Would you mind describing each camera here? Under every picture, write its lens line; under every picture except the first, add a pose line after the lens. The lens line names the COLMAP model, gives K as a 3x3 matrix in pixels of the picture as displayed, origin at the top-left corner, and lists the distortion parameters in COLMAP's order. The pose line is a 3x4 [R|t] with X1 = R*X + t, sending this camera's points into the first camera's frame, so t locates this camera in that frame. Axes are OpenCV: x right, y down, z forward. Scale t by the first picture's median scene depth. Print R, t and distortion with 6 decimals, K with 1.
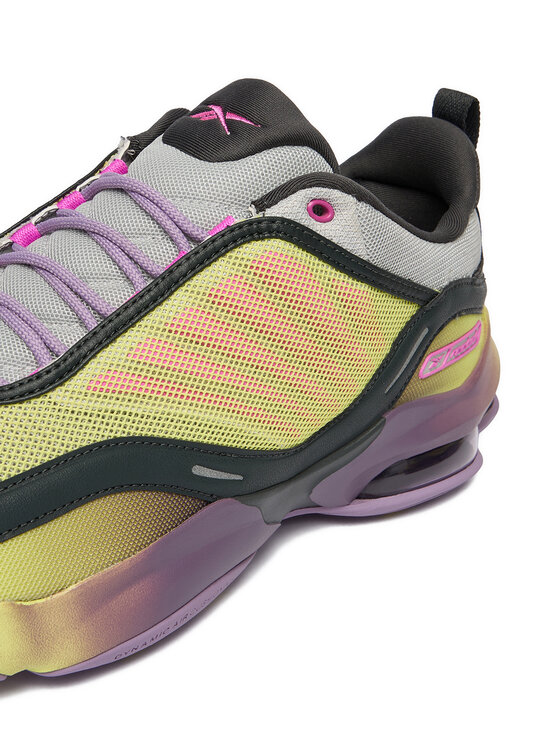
lens RADIAL K [[1362.2, 0, 280.0], [0, 1362.2, 373.0], [0, 0, 1]] dist [-0.067987, -0.092923]
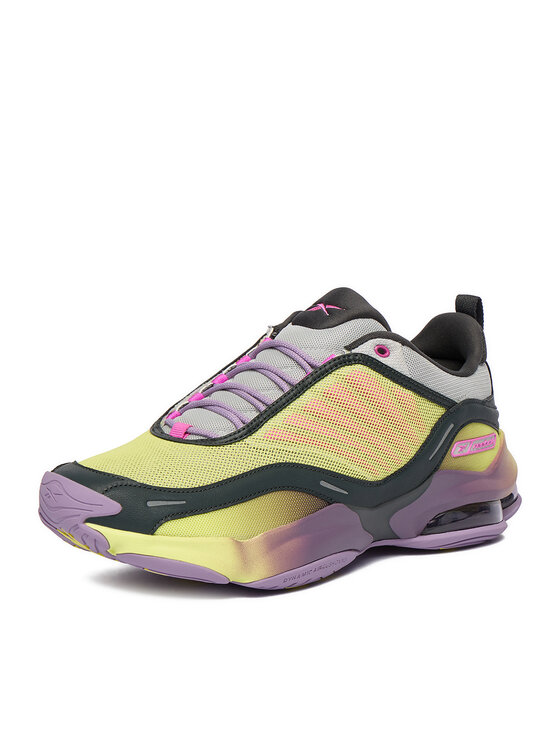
lens RADIAL K [[2166.4, 0, 280.0], [0, 2166.4, 373.0], [0, 0, 1]] dist [0.071181, 0.488645]
pose [[0.995807, -0.067220, -0.062045, 0.071177], [0.049248, 0.965520, -0.255629, 0.642468], [0.077088, 0.251501, 0.964782, -1.801433]]
